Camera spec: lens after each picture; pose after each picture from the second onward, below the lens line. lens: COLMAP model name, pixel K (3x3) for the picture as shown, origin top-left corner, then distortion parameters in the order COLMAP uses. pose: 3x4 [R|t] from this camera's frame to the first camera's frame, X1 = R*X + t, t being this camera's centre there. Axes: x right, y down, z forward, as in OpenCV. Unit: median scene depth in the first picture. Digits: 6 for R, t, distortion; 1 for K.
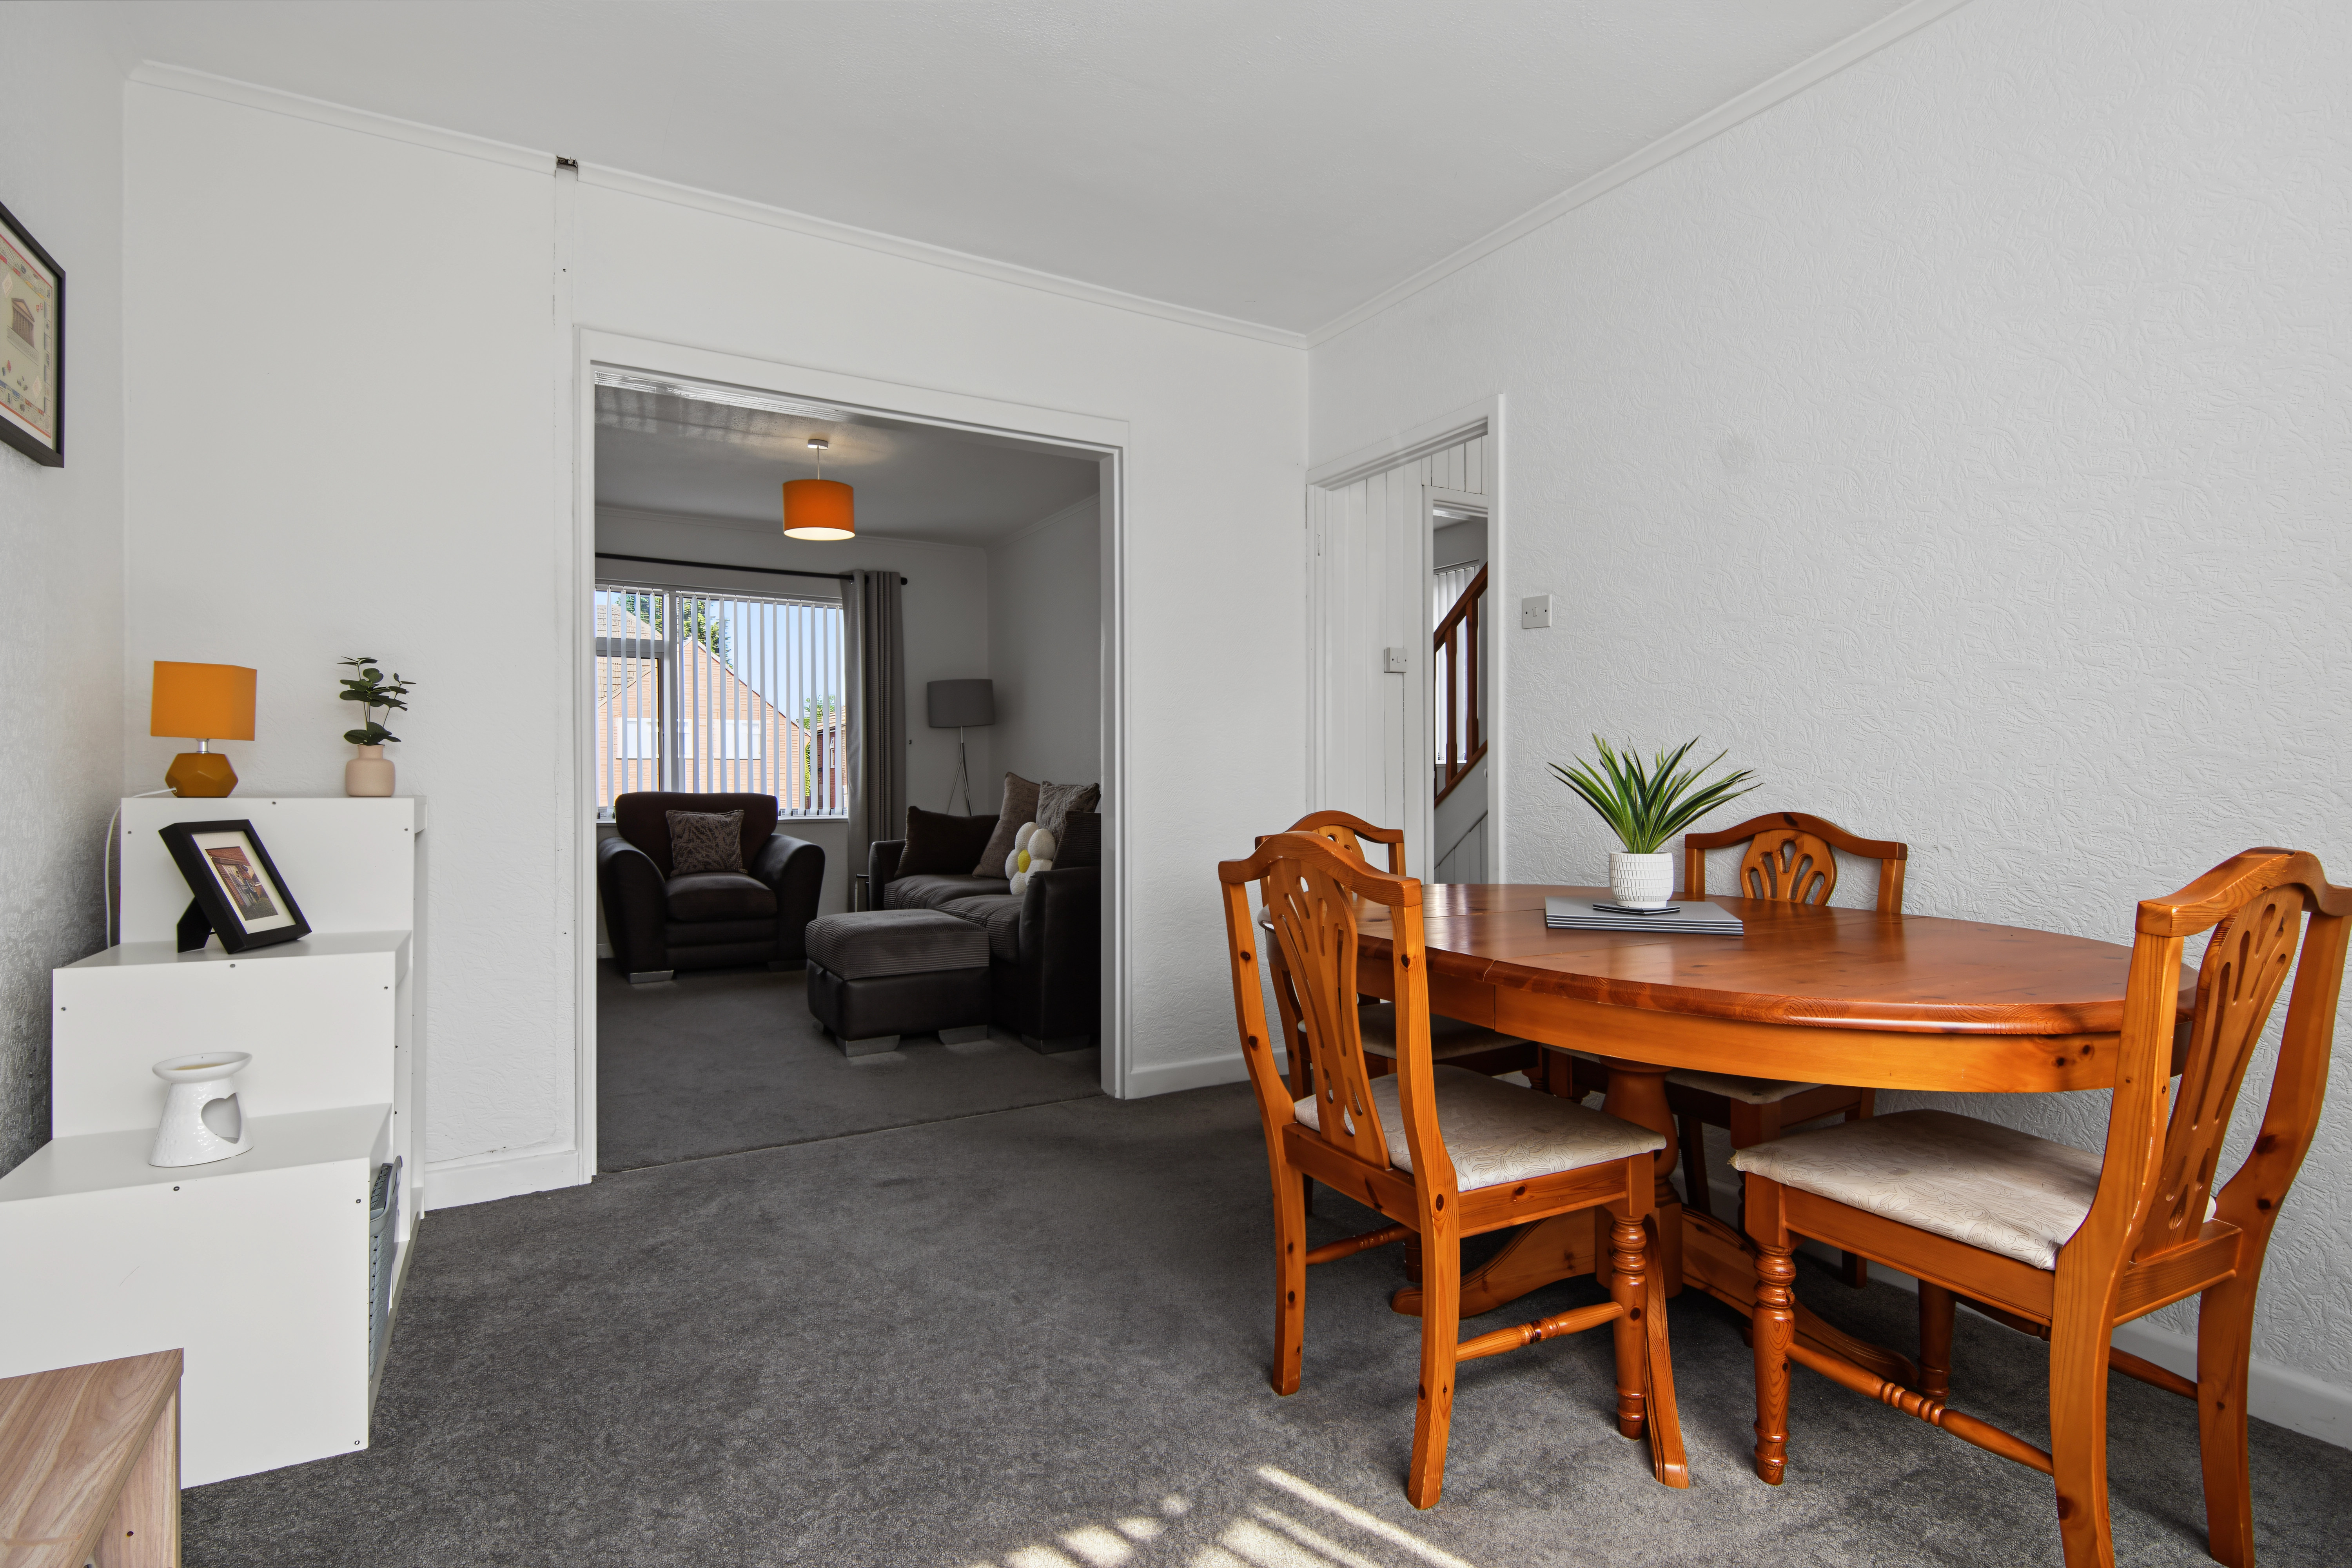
lens RADIAL K [[1147.3, 0, 1176.0], [0, 1147.3, 784.0], [0, 0, 1]] dist [0.012845, -0.000423]
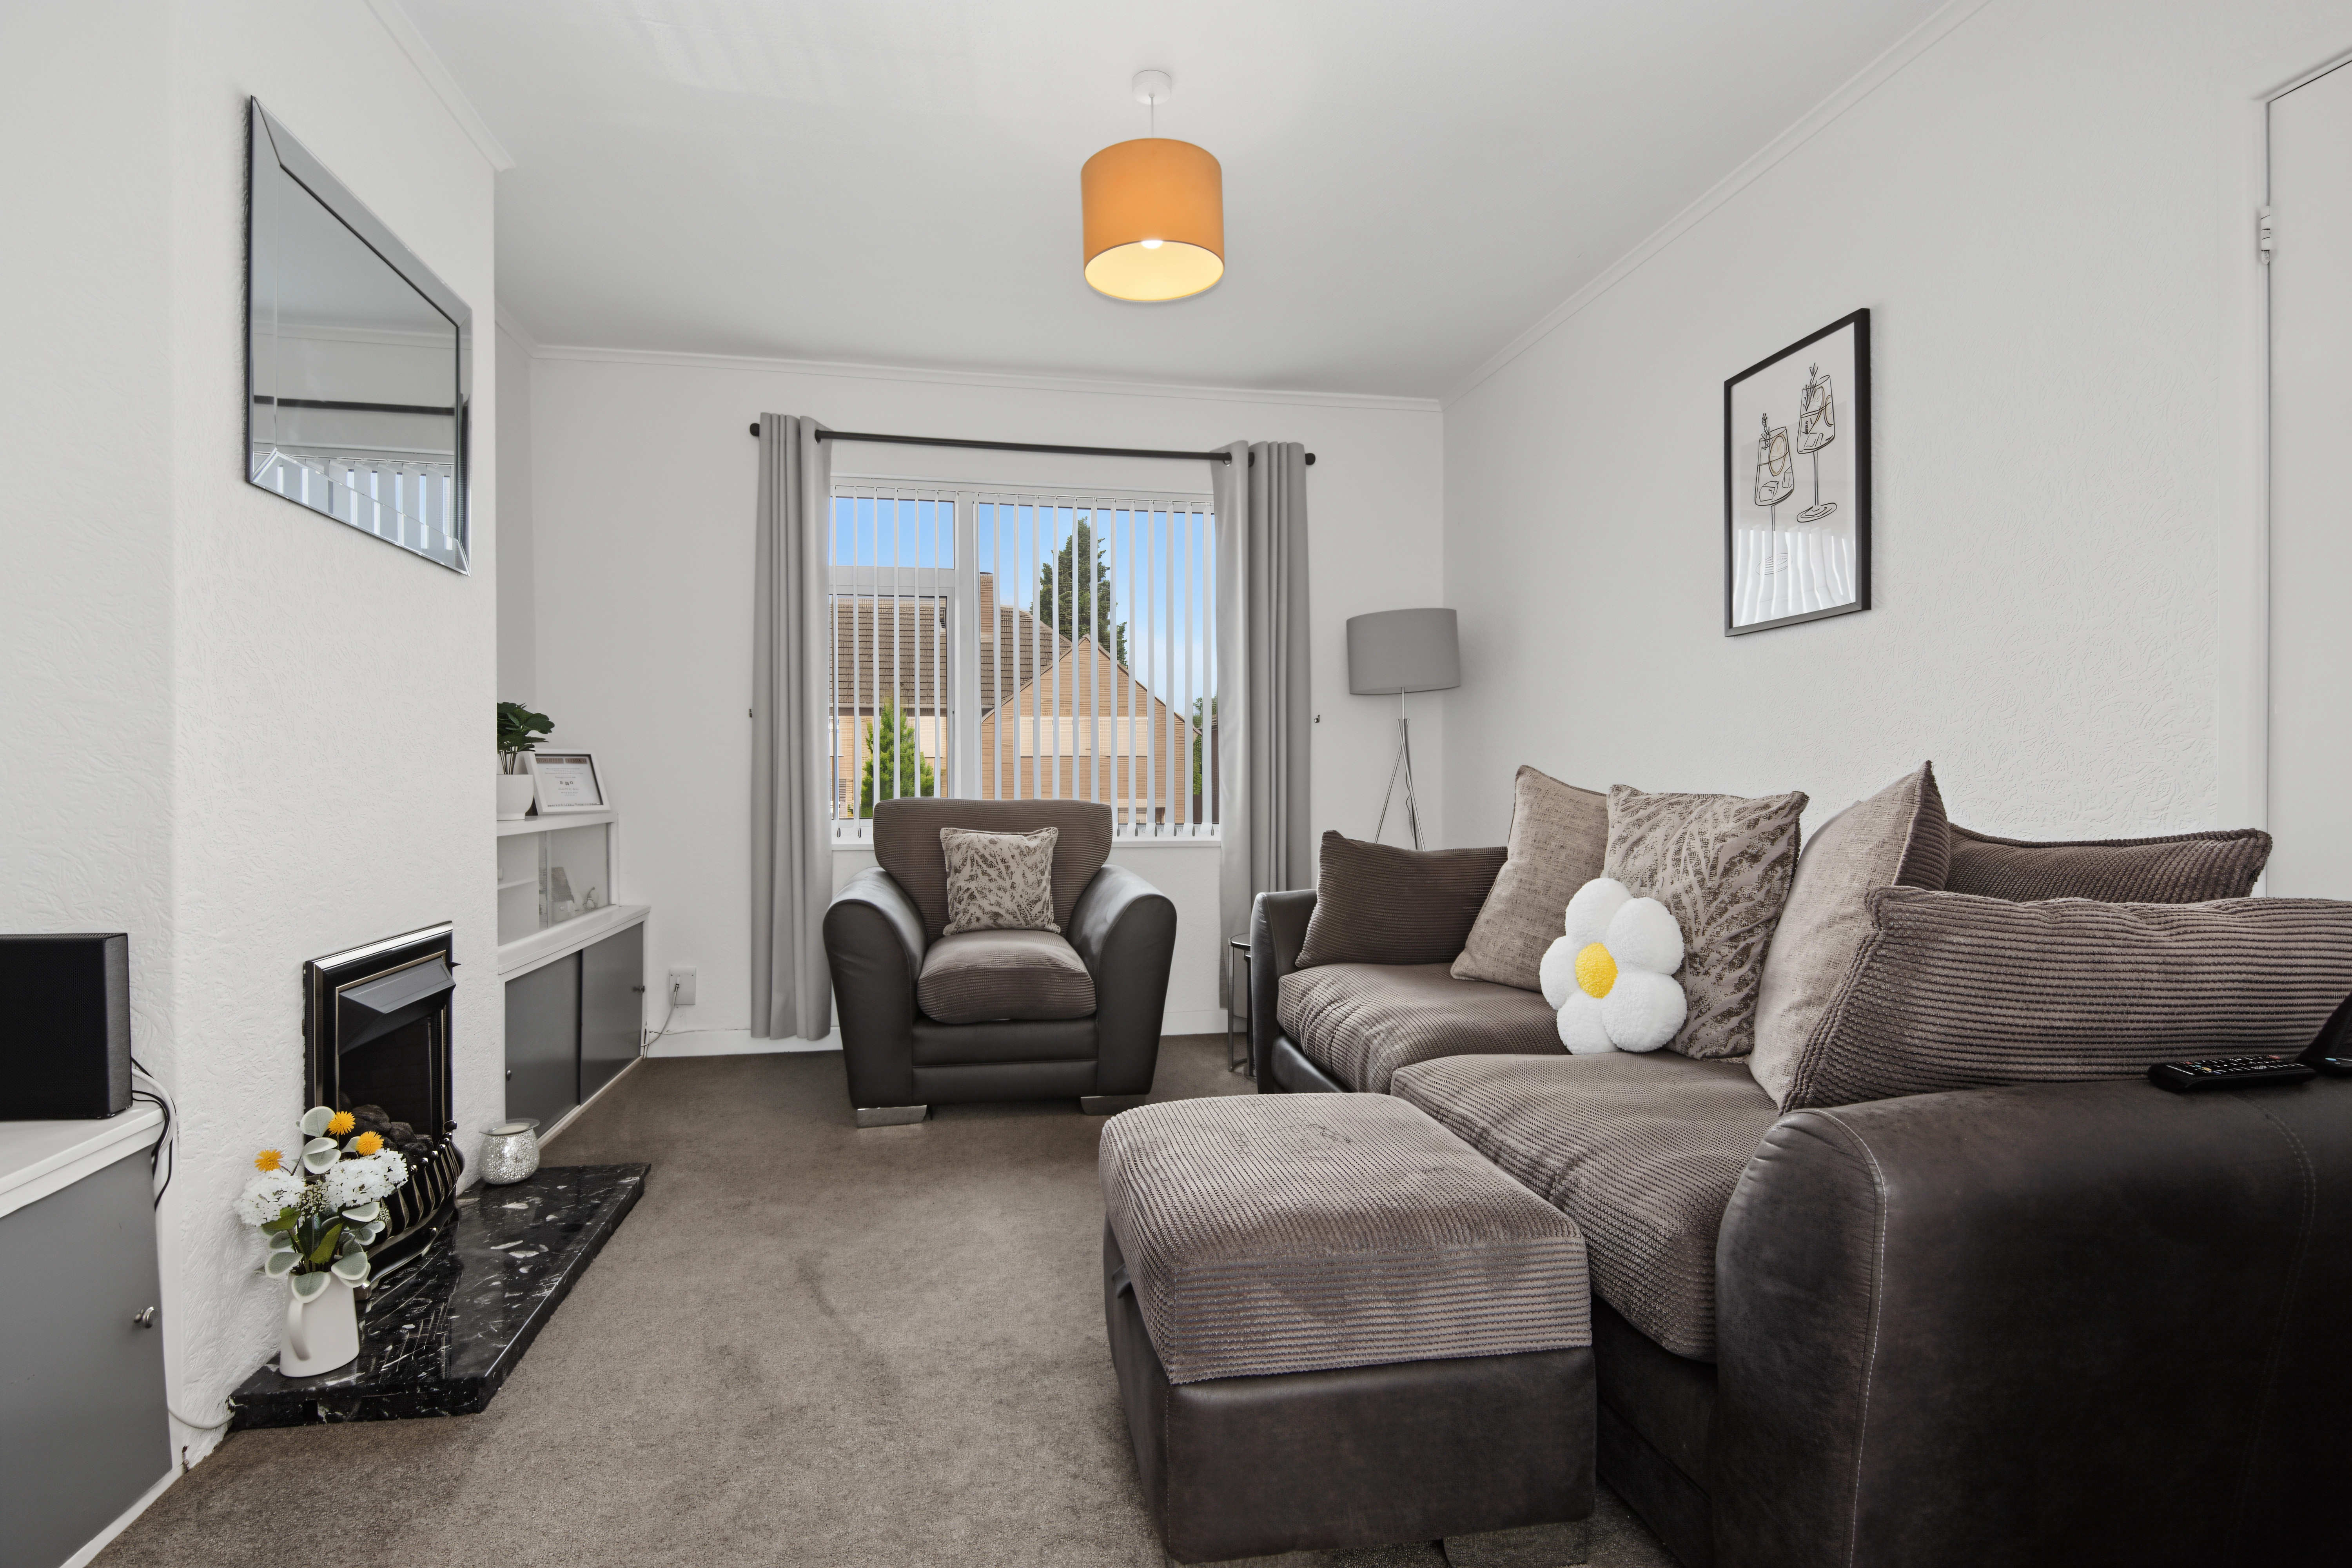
lens RADIAL K [[1177.6, 0, 1176.0], [0, 1177.6, 784.0], [0, 0, 1]] dist [-0.087279, -0.000188]
pose [[0.946717, 0.006028, -0.322011, -0.120589], [-0.006536, 0.999979, -0.000497, -0.001700], [0.322001, 0.002575, 0.946736, 0.454708]]
